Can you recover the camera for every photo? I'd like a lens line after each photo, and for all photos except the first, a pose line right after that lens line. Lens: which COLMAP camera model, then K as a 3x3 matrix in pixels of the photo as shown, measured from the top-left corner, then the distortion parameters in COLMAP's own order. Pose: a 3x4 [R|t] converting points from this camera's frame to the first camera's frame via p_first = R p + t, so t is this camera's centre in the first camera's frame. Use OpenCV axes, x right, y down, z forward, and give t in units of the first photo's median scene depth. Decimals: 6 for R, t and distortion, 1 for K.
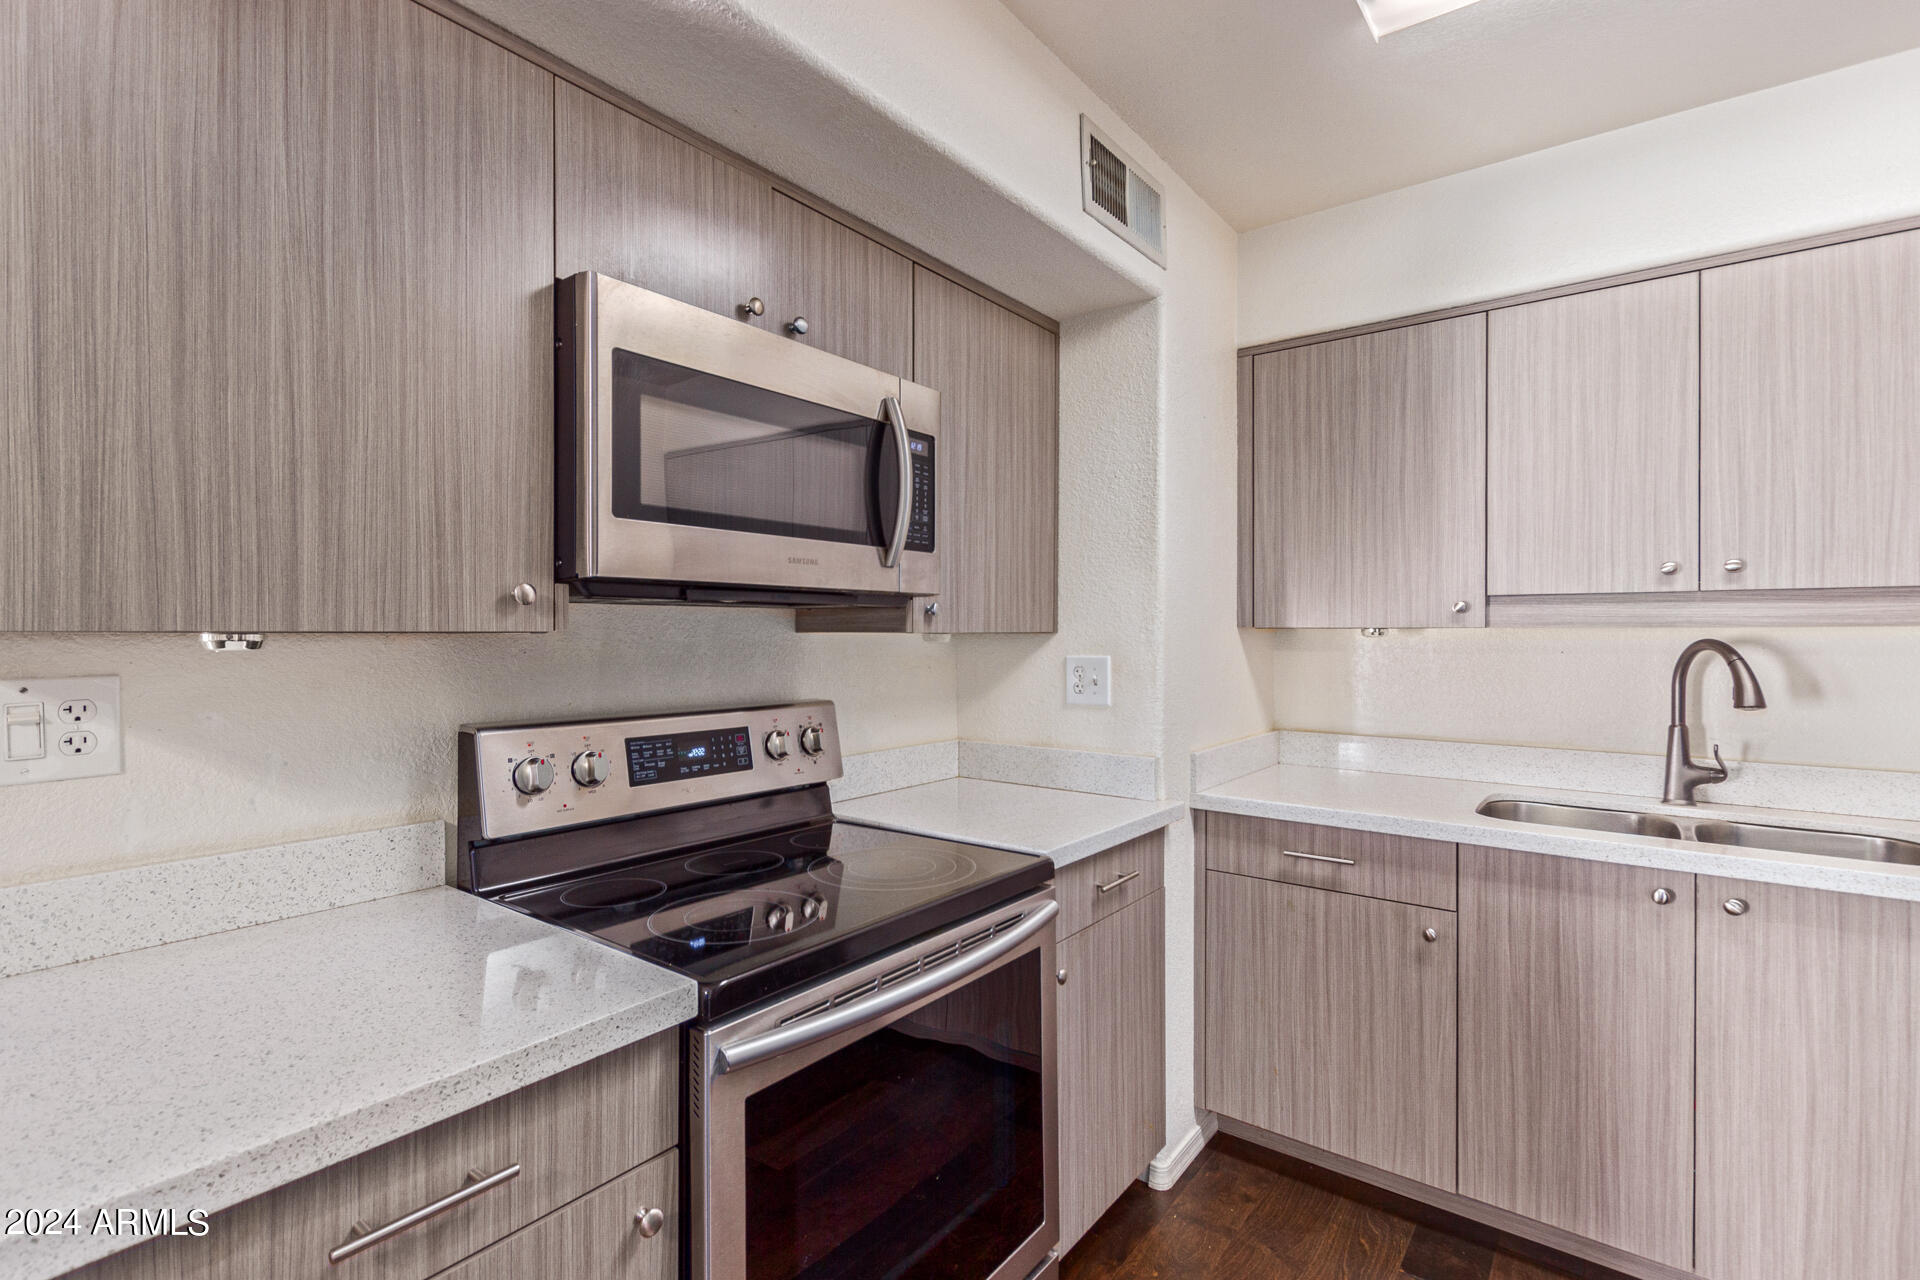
lens RADIAL K [[874.3, 0, 979.4], [0, 874.3, 630.9], [0, 0, 1]] dist [0.008976, -0.004792]
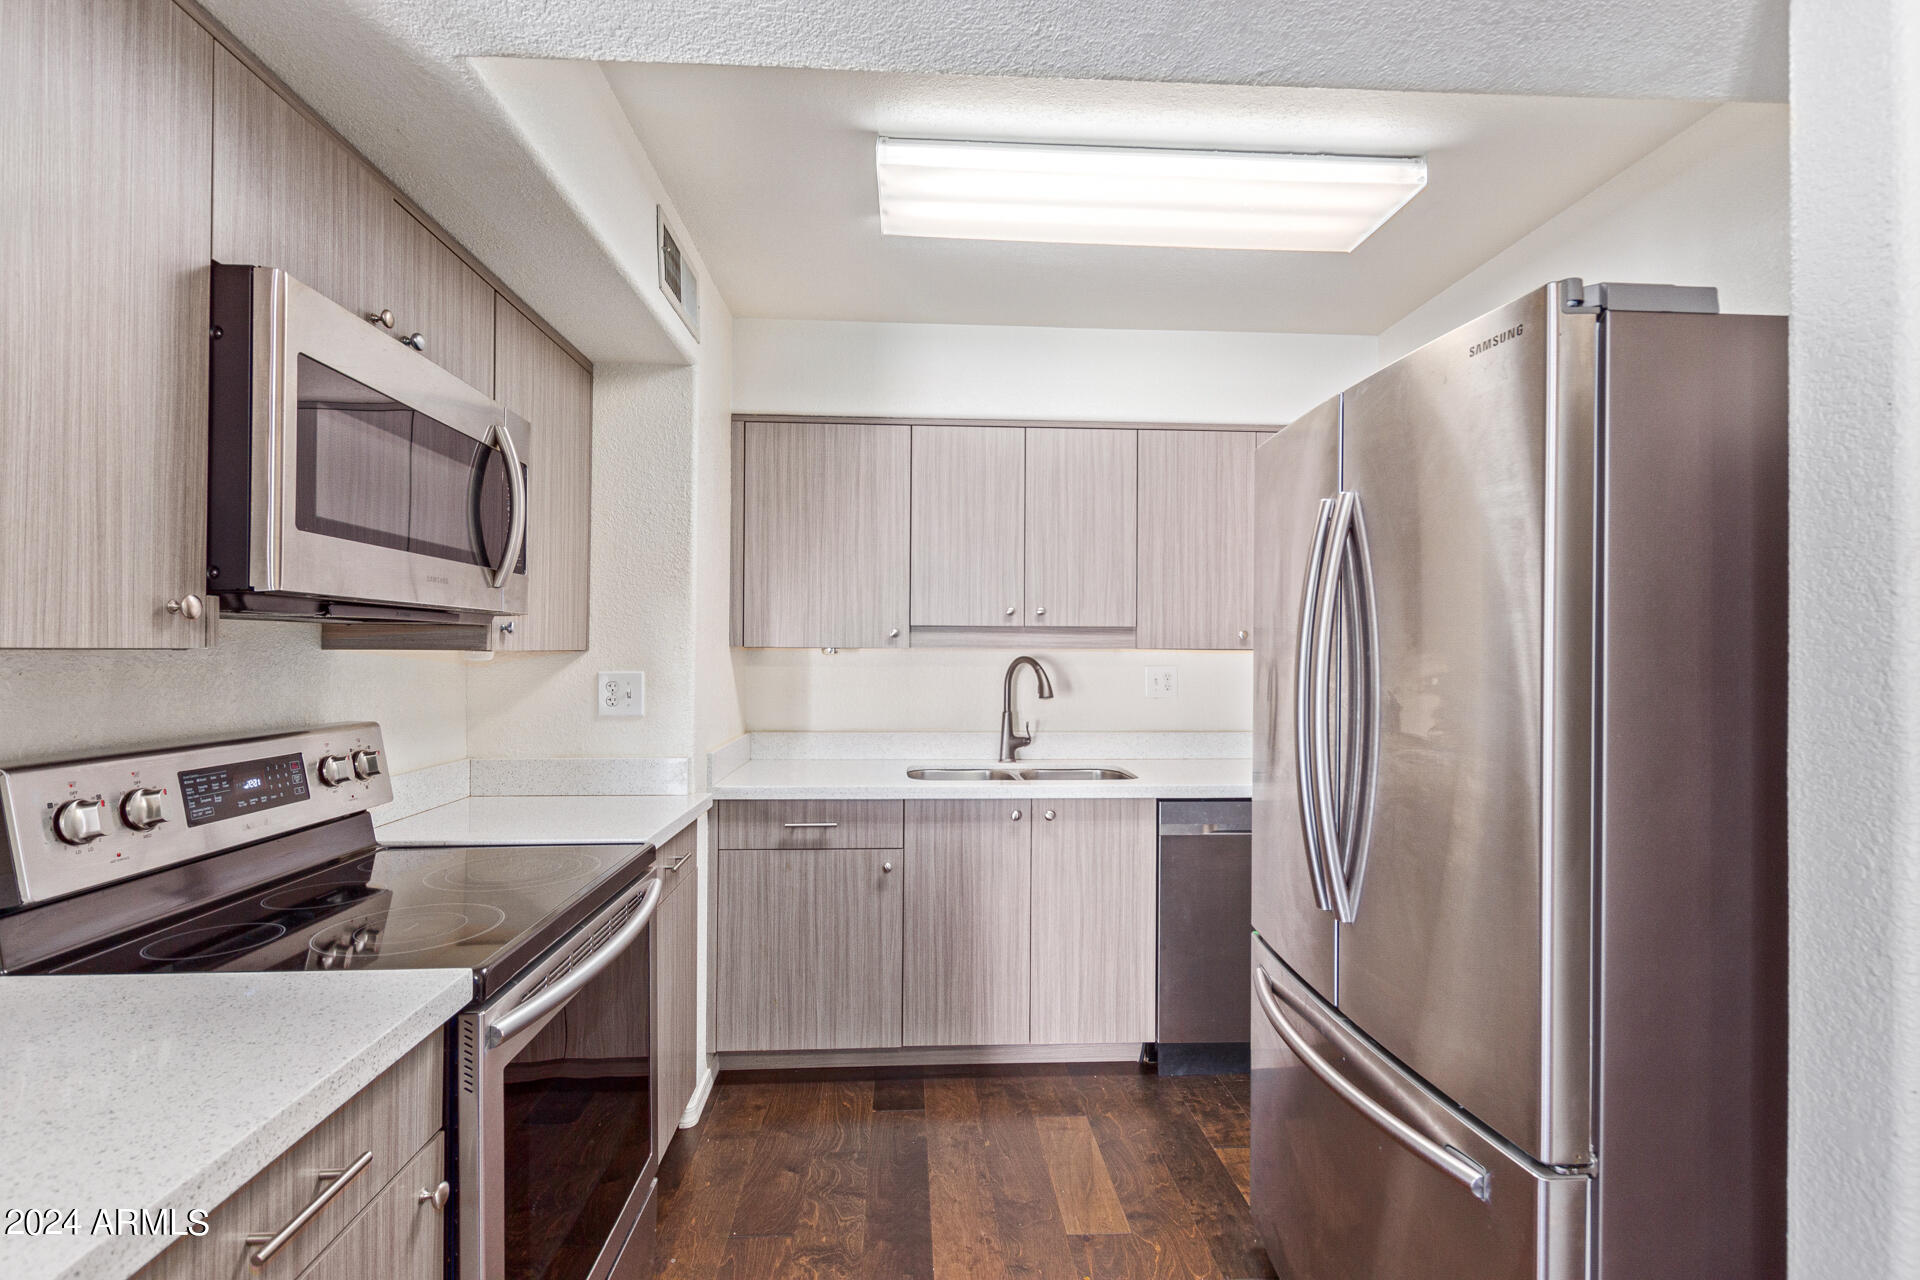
lens RADIAL K [[874.3, 0, 949.3], [0, 874.3, 642.5], [0, 0, 1]] dist [0.008976, -0.004792]
pose [[0.757964, 0.010096, 0.652218, -0.334691], [-0.006272, 0.999947, -0.008191, -0.001905], [-0.652266, 0.002118, 0.757987, -0.127598]]
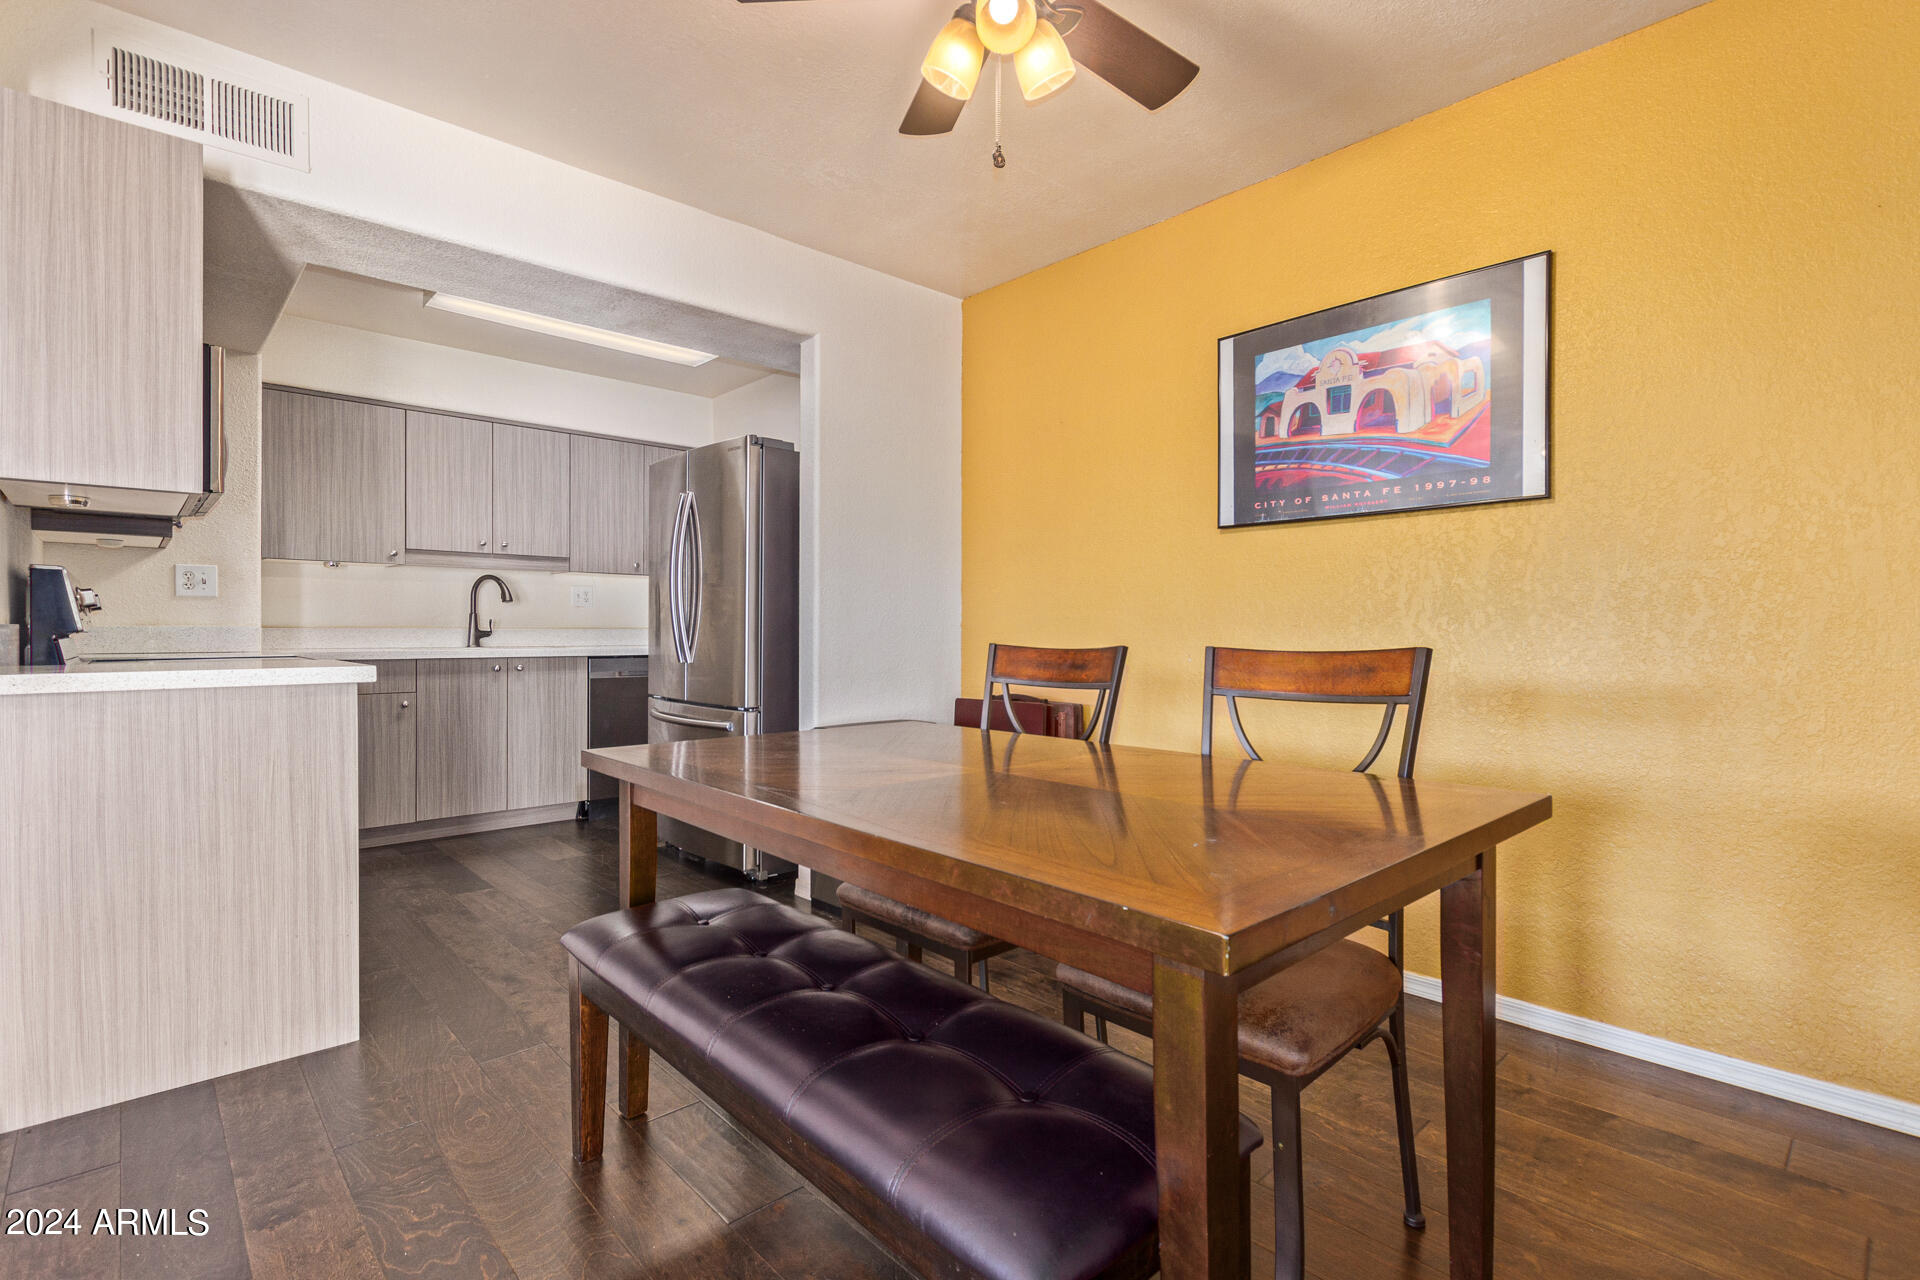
lens RADIAL K [[874.3, 0, 968.9], [0, 874.3, 633.2], [0, 0, 1]] dist [0.008976, -0.004792]
pose [[0.146514, -0.007003, 0.989184, -1.428064], [-0.001552, 0.999972, 0.007310, 0.159996], [-0.989207, -0.002606, 0.146499, -0.684107]]
